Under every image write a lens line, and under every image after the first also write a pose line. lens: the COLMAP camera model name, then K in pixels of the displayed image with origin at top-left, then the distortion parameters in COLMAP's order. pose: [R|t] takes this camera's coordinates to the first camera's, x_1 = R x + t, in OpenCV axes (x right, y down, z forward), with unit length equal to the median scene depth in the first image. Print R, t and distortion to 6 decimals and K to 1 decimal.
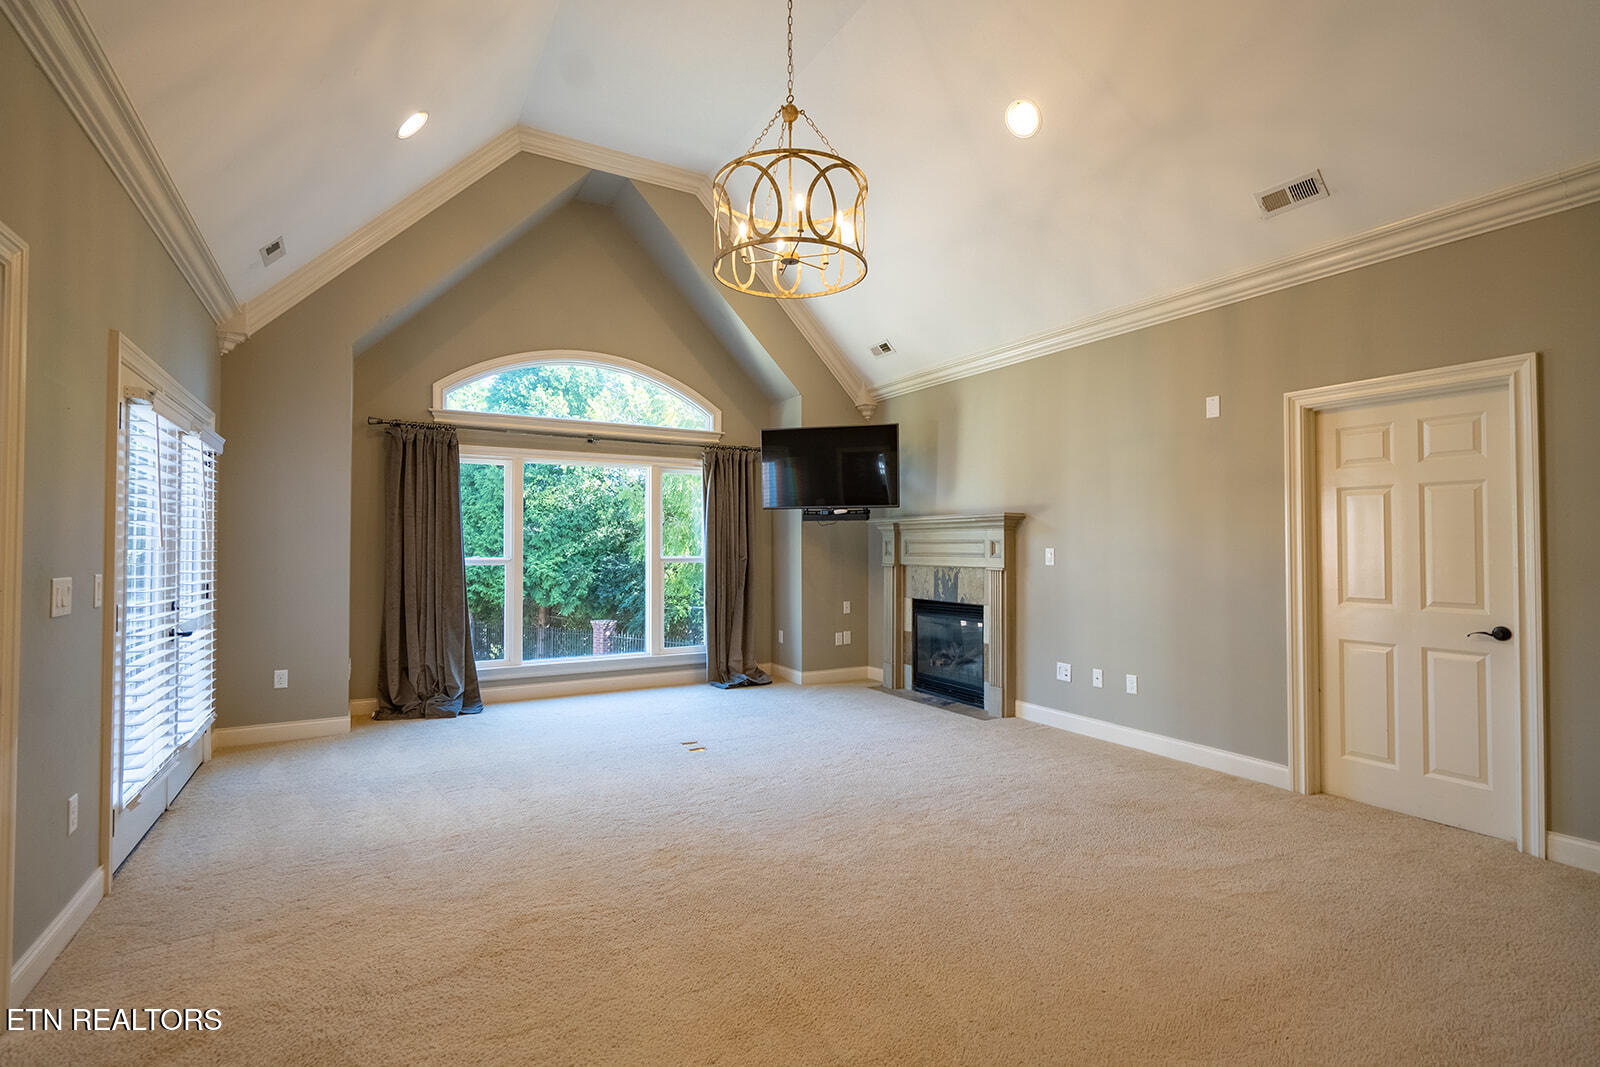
lens RADIAL K [[742.9, 0, 795.1], [0, 742.9, 532.2], [0, 0, 1]] dist [0.002440, 0.000299]
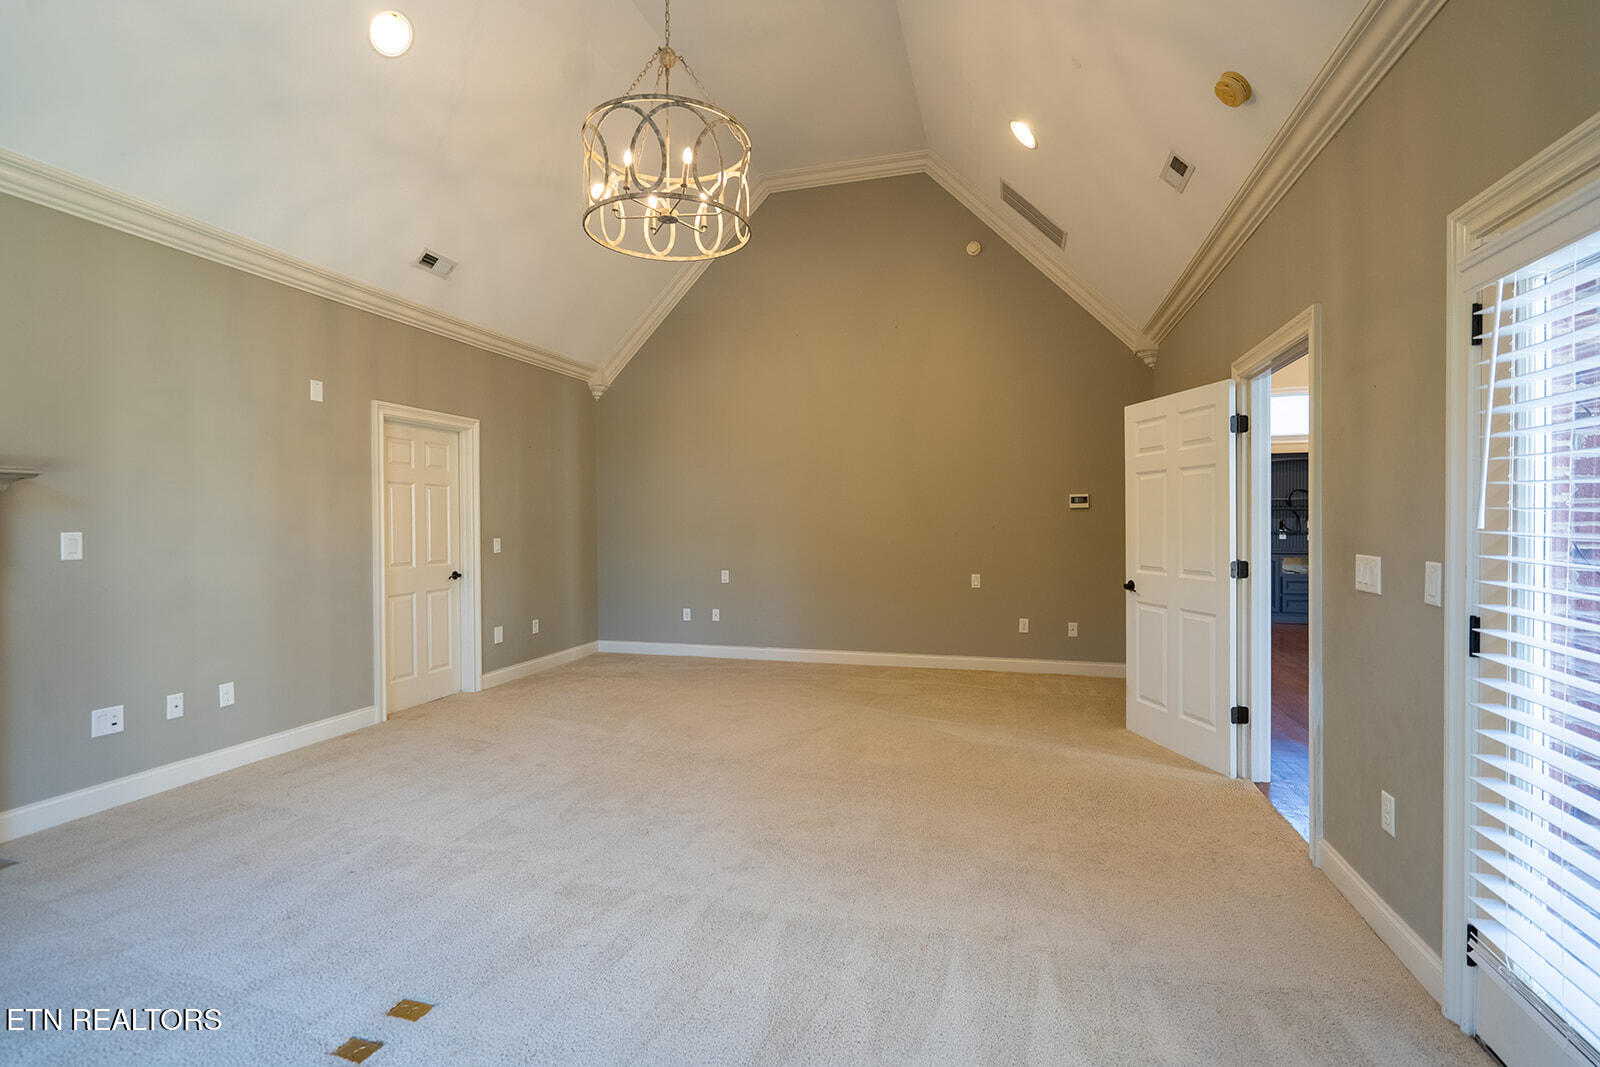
lens RADIAL K [[742.9, 0, 795.1], [0, 742.9, 532.2], [0, 0, 1]] dist [0.002440, 0.000299]
pose [[-0.696164, -0.009037, 0.717826, -0.492457], [-0.009766, 0.999947, 0.003117, 0.013354], [-0.717816, -0.004840, -0.696216, 0.956753]]
